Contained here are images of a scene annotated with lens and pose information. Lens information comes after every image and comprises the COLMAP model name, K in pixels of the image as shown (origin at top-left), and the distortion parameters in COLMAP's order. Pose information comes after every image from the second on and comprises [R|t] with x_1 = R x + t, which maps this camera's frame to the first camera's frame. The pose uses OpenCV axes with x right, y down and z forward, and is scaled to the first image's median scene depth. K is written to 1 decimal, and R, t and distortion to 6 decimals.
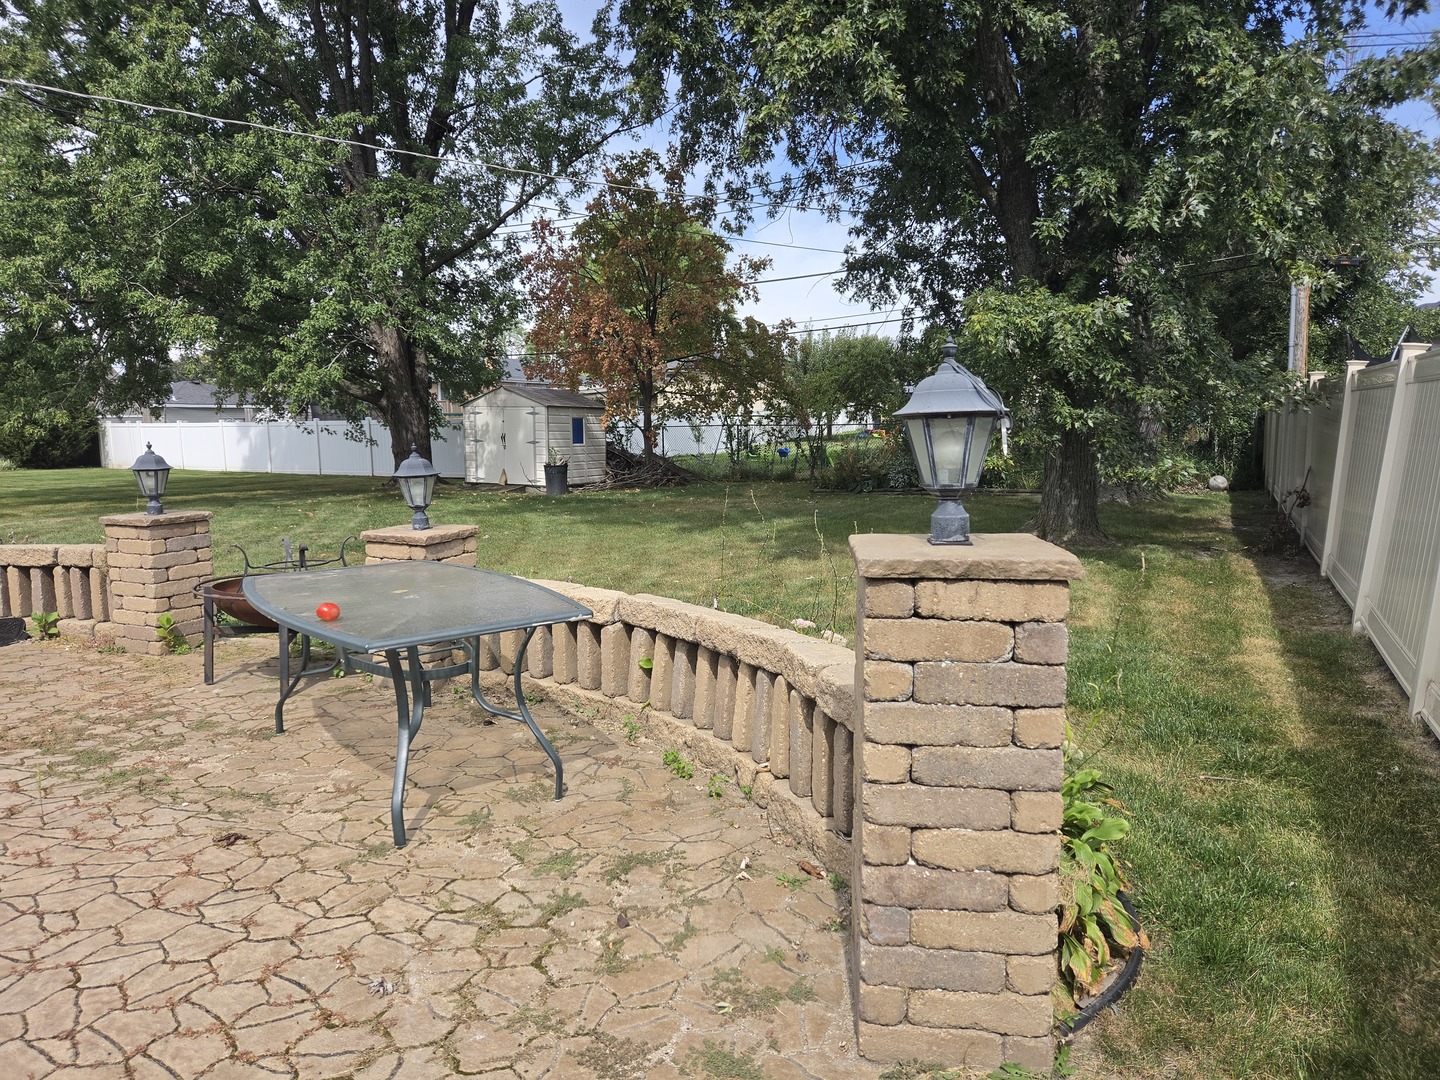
lens RADIAL K [[959.2, 0, 714.1], [0, 959.2, 537.2], [0, 0, 1]] dist [0.070423, -0.067388]
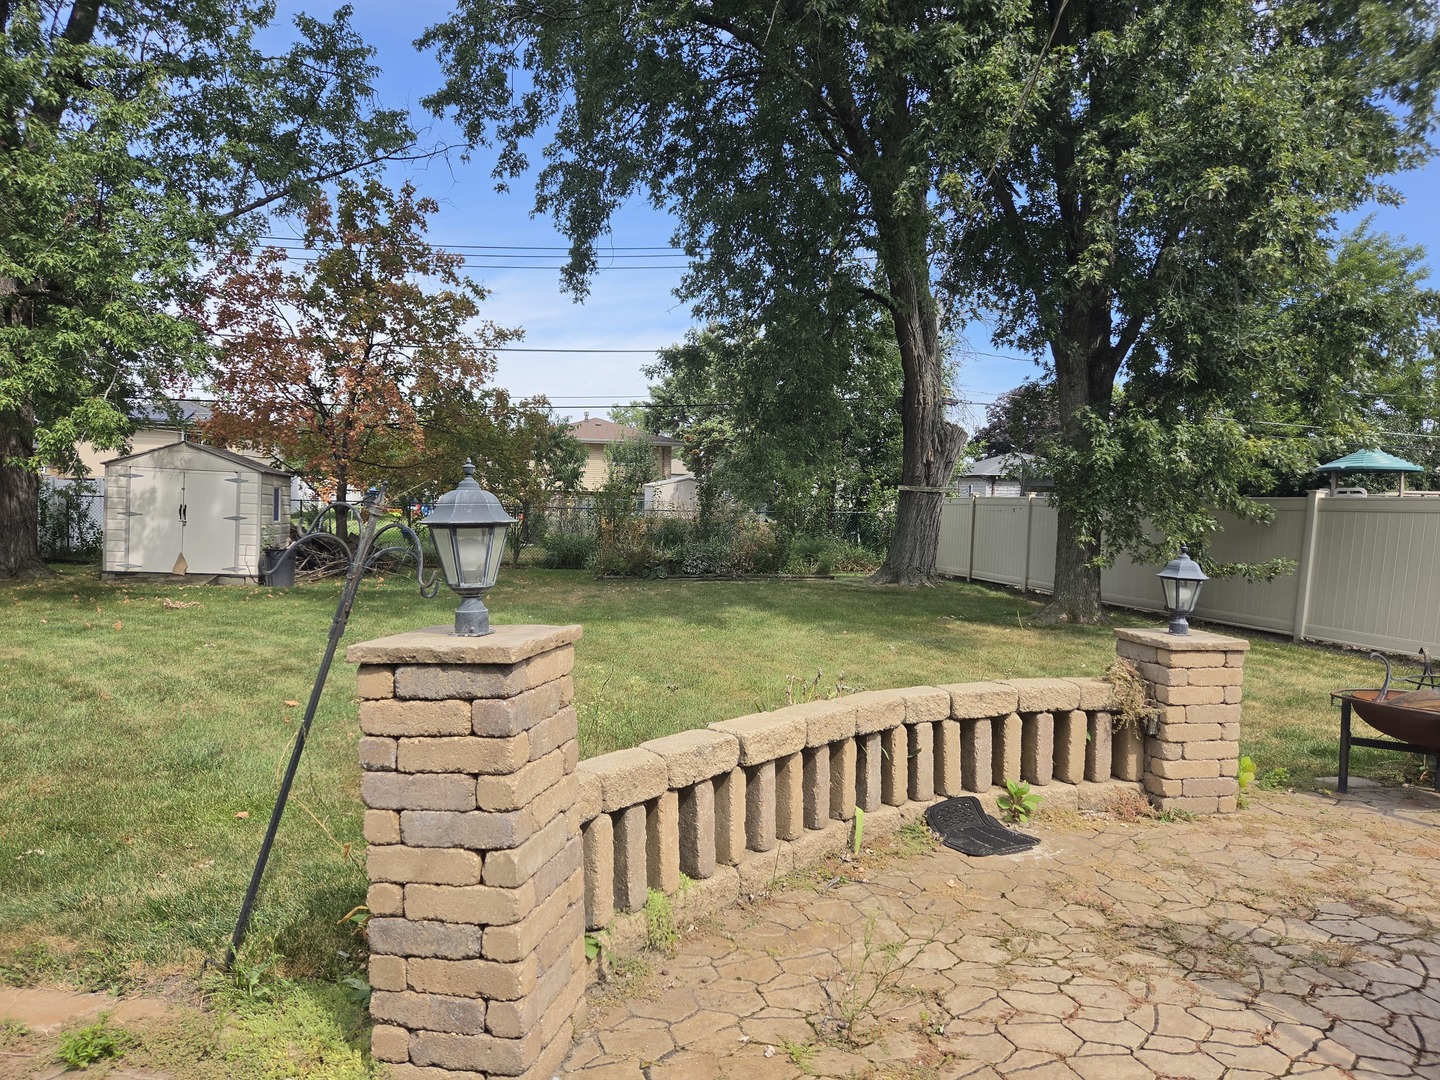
lens RADIAL K [[959.2, 0, 714.1], [0, 959.2, 537.2], [0, 0, 1]] dist [0.070423, -0.067388]
pose [[0.783867, 0.013236, 0.620788, -0.548275], [0.037070, 0.996992, -0.068066, -0.025738], [-0.619821, 0.076368, 0.781018, 0.249114]]
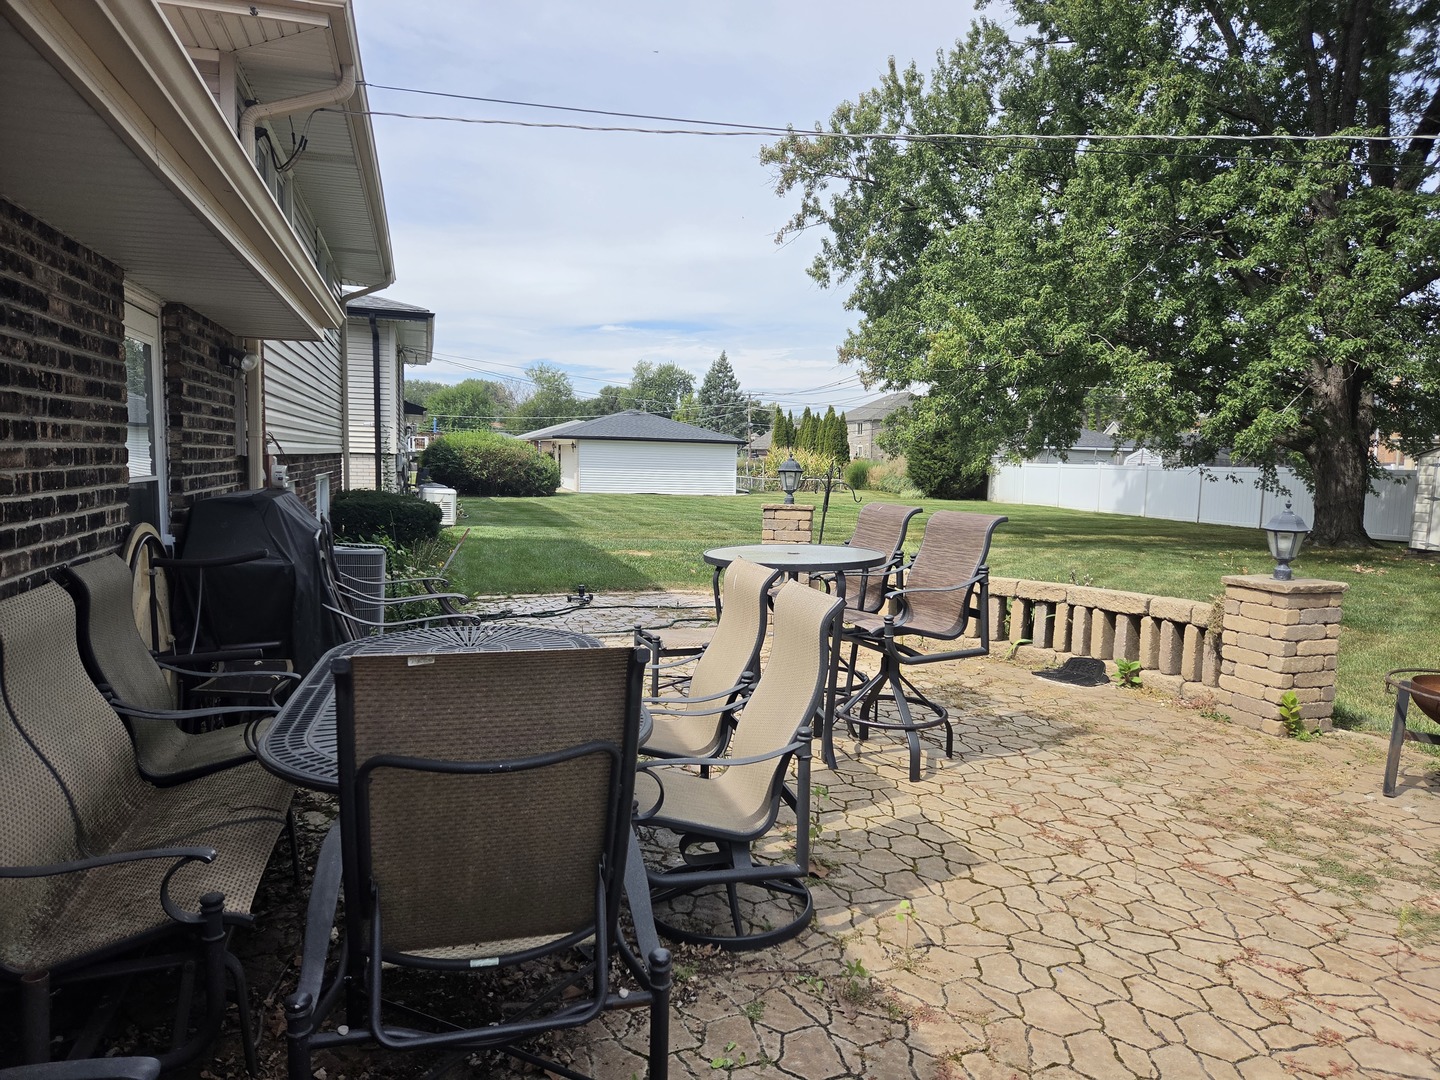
lens RADIAL K [[959.2, 0, 714.1], [0, 959.2, 537.2], [0, 0, 1]] dist [0.070423, -0.067388]
pose [[0.688814, 0.090104, -0.719317, -0.105934], [-0.120895, 0.992628, 0.008571, -0.002319], [0.714786, 0.081058, 0.694630, -0.005706]]
